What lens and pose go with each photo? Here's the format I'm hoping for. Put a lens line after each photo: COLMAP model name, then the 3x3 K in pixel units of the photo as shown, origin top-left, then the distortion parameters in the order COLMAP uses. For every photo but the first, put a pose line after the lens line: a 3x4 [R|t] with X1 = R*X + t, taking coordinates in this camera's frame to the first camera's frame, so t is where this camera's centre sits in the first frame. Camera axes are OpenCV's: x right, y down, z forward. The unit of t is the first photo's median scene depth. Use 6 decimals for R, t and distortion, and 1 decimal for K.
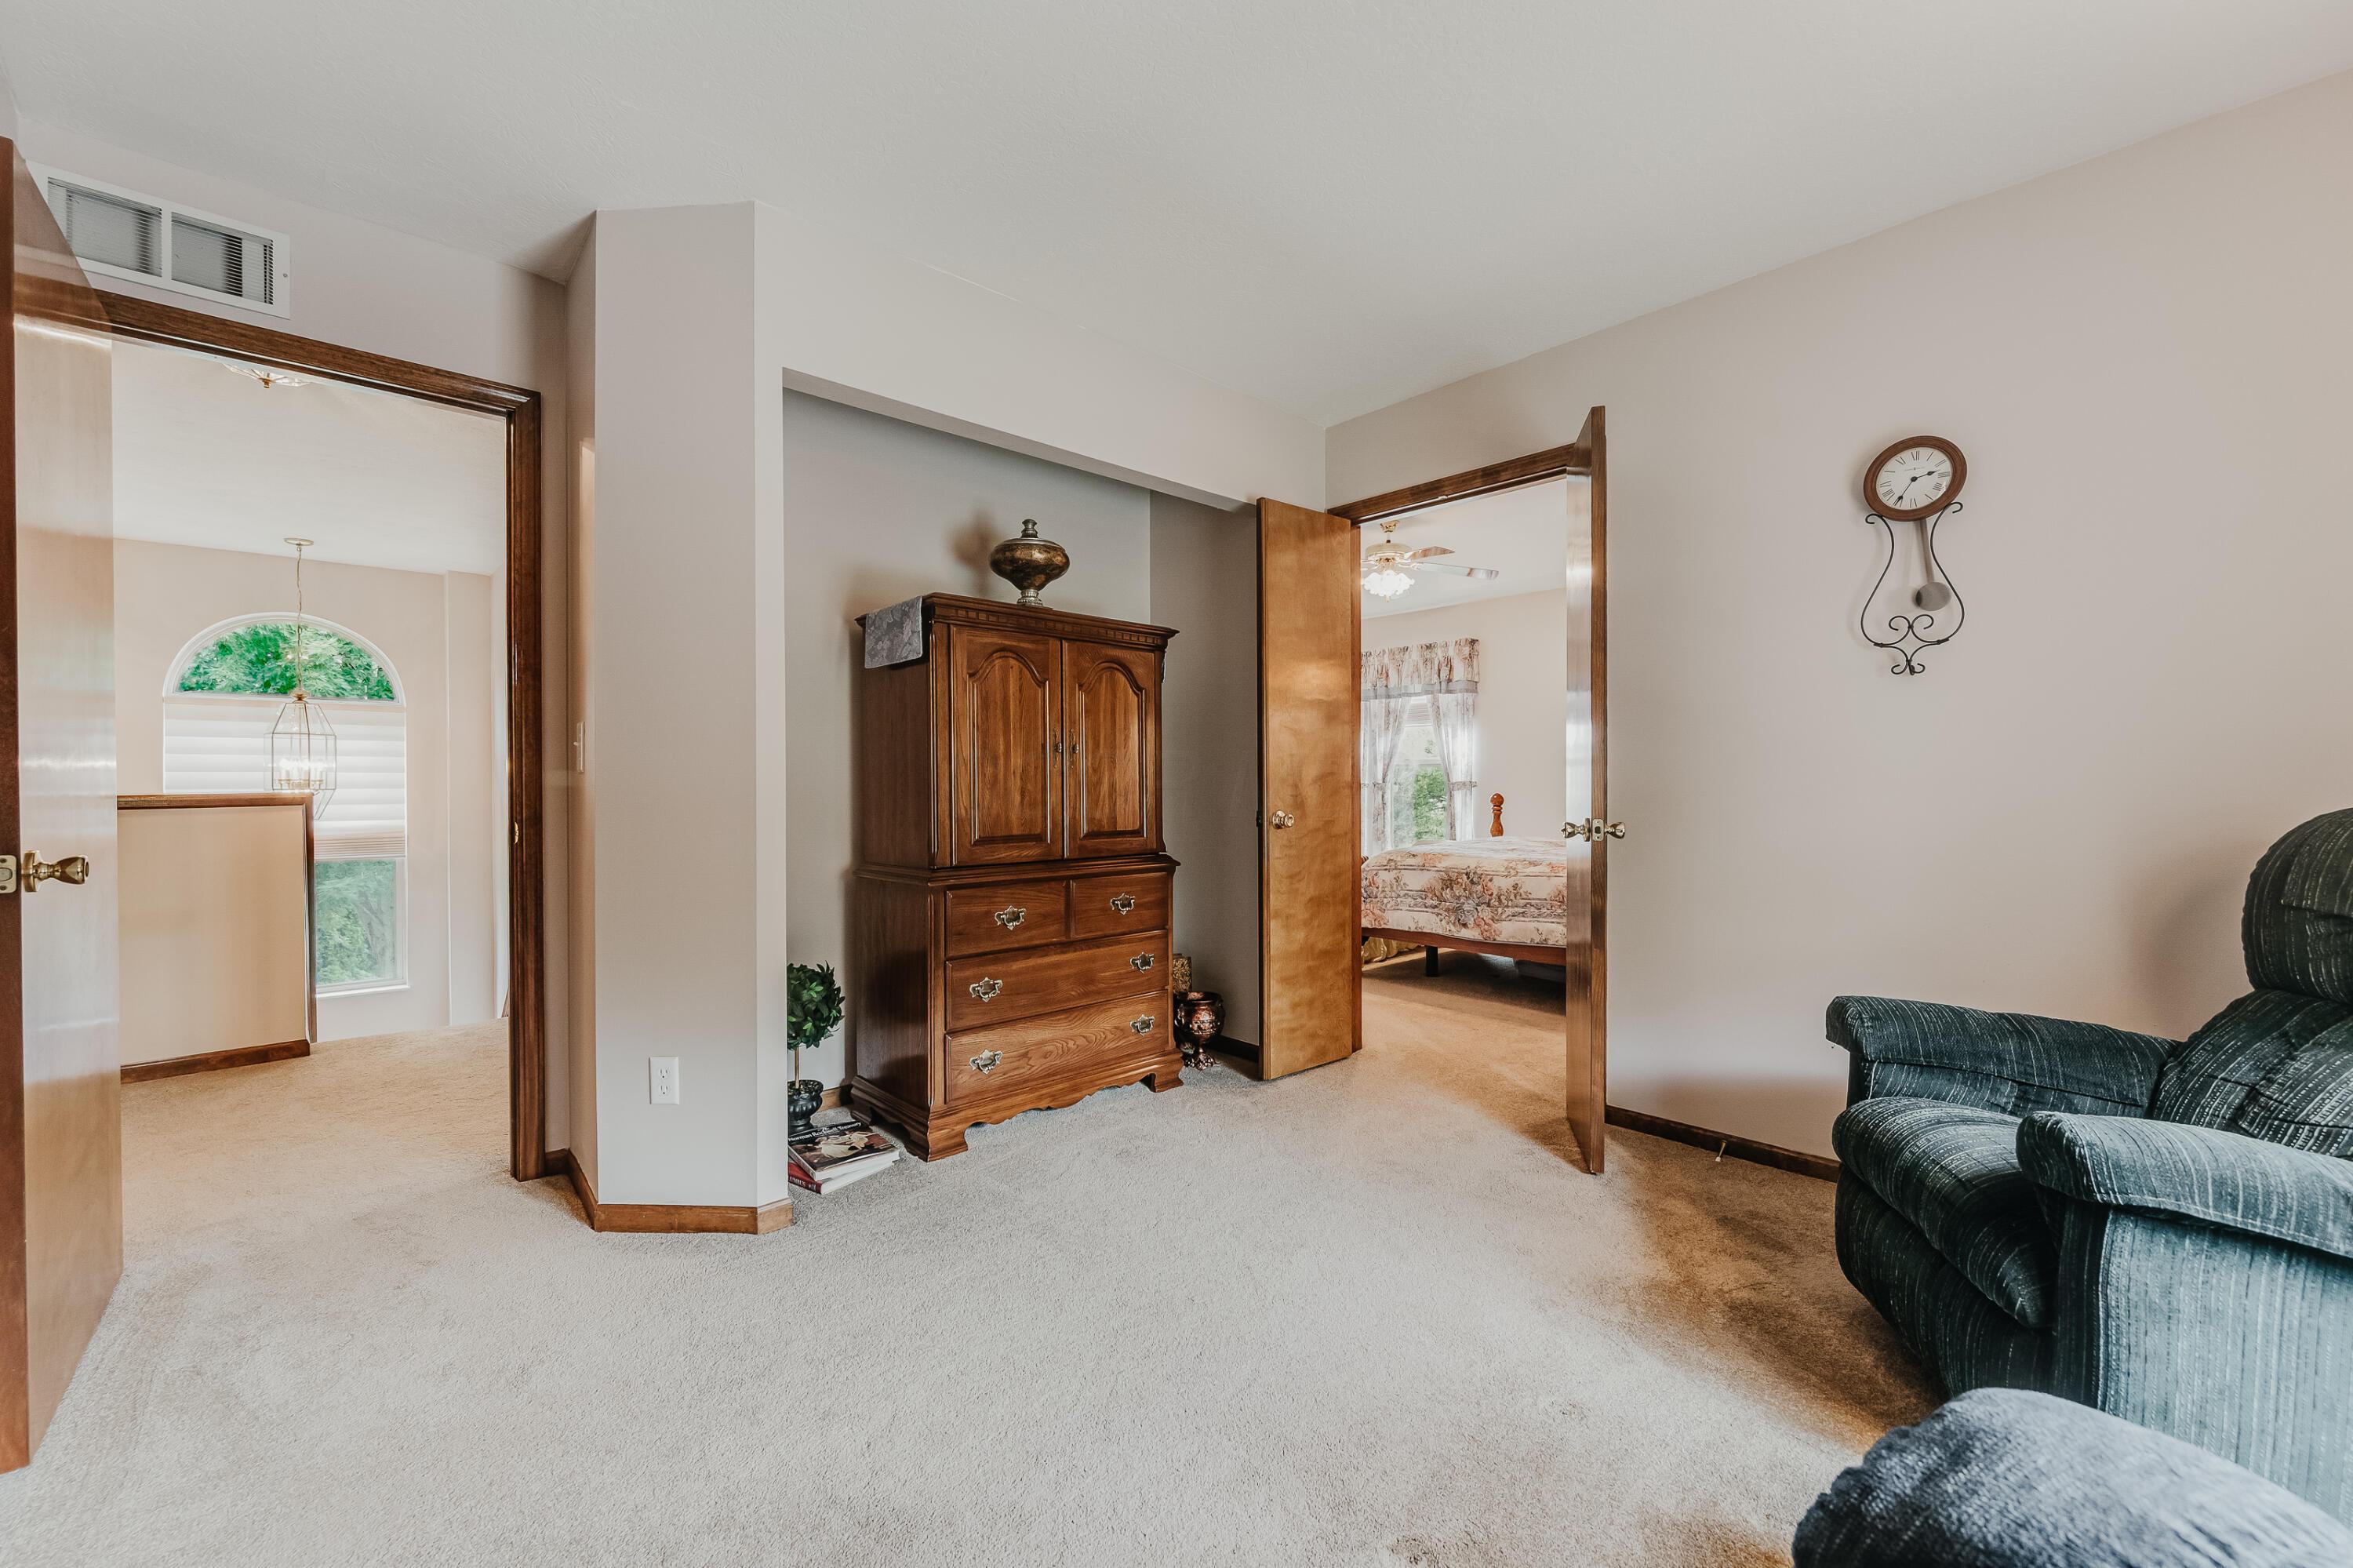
lens RADIAL K [[942.2, 0, 1176.5], [0, 942.2, 784.0], [0, 0, 1]] dist [-0.000485, -0.000026]
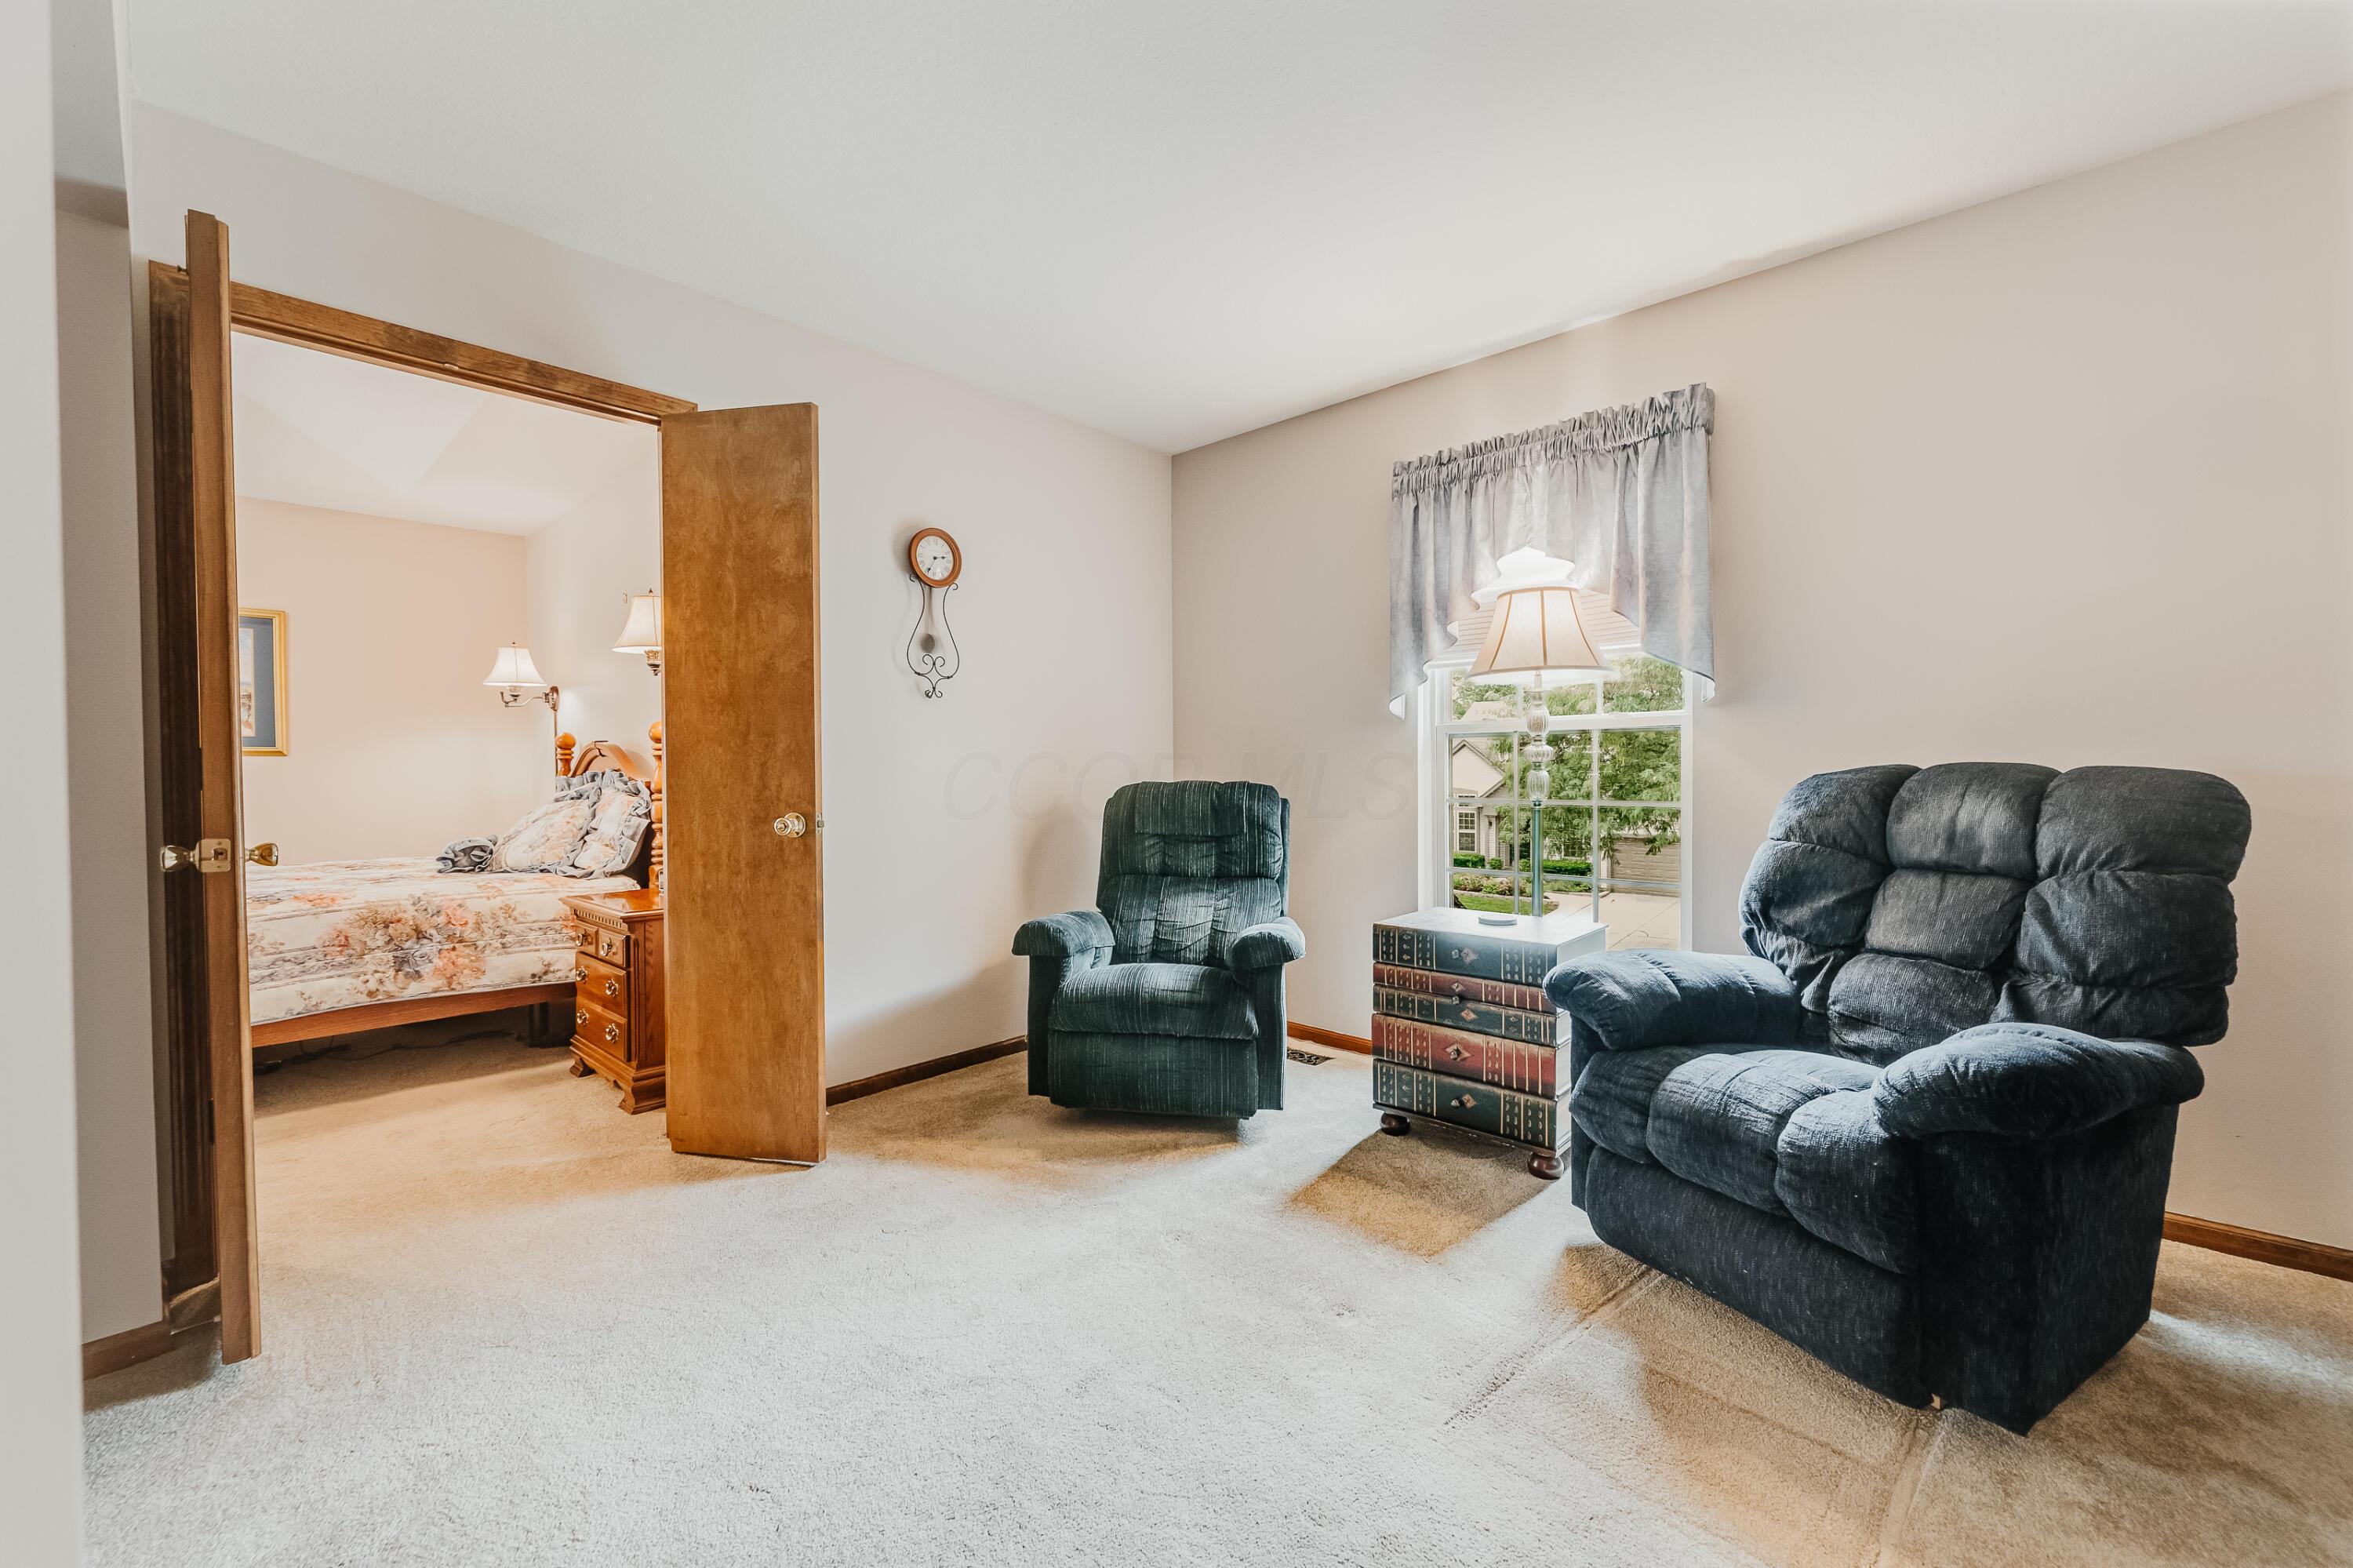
lens RADIAL K [[942.2, 0, 1176.5], [0, 942.2, 784.0], [0, 0, 1]] dist [-0.000485, -0.000026]
pose [[-0.078711, -0.010952, 0.996837, -0.468514], [0.007350, 0.999906, 0.011566, -0.001385], [-0.996870, 0.008237, -0.078623, 0.553114]]
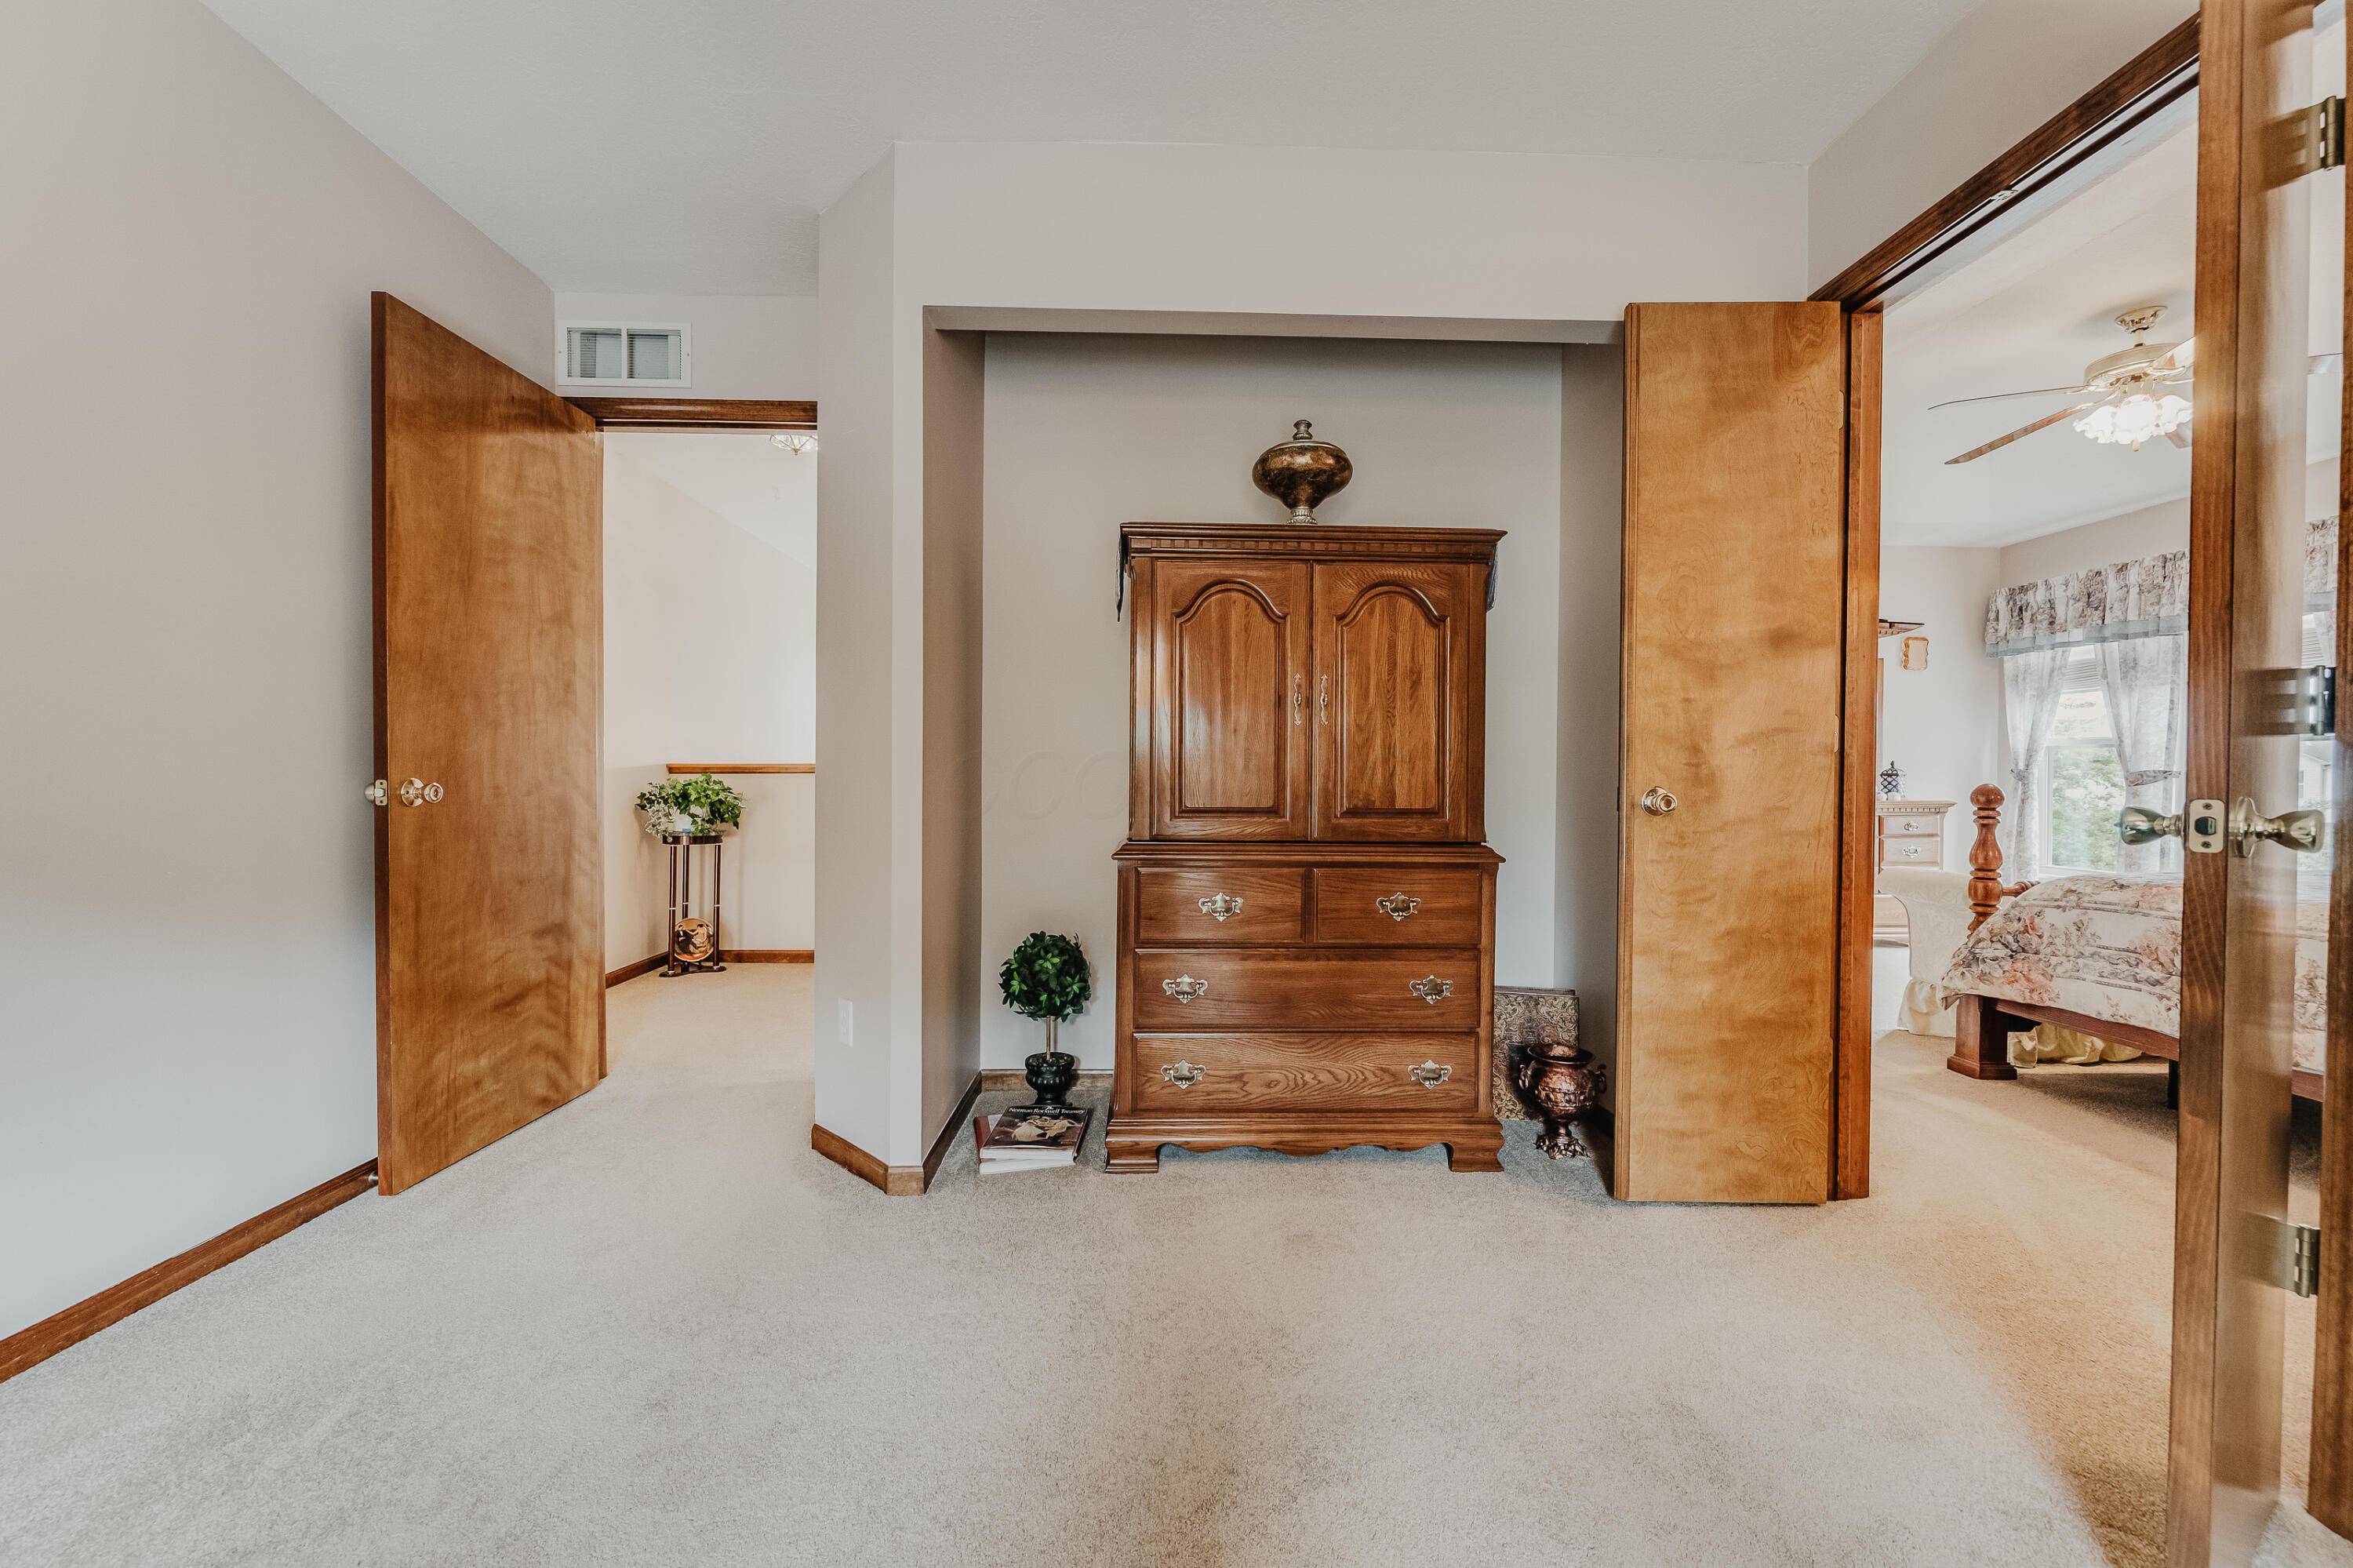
lens RADIAL K [[942.2, 0, 1176.5], [0, 942.2, 784.0], [0, 0, 1]] dist [-0.000485, -0.000026]
pose [[0.753581, 0.014189, -0.657201, 0.297178], [-0.011410, 0.999899, 0.008504, 0.025303], [0.657256, 0.001090, 0.753667, 0.316987]]
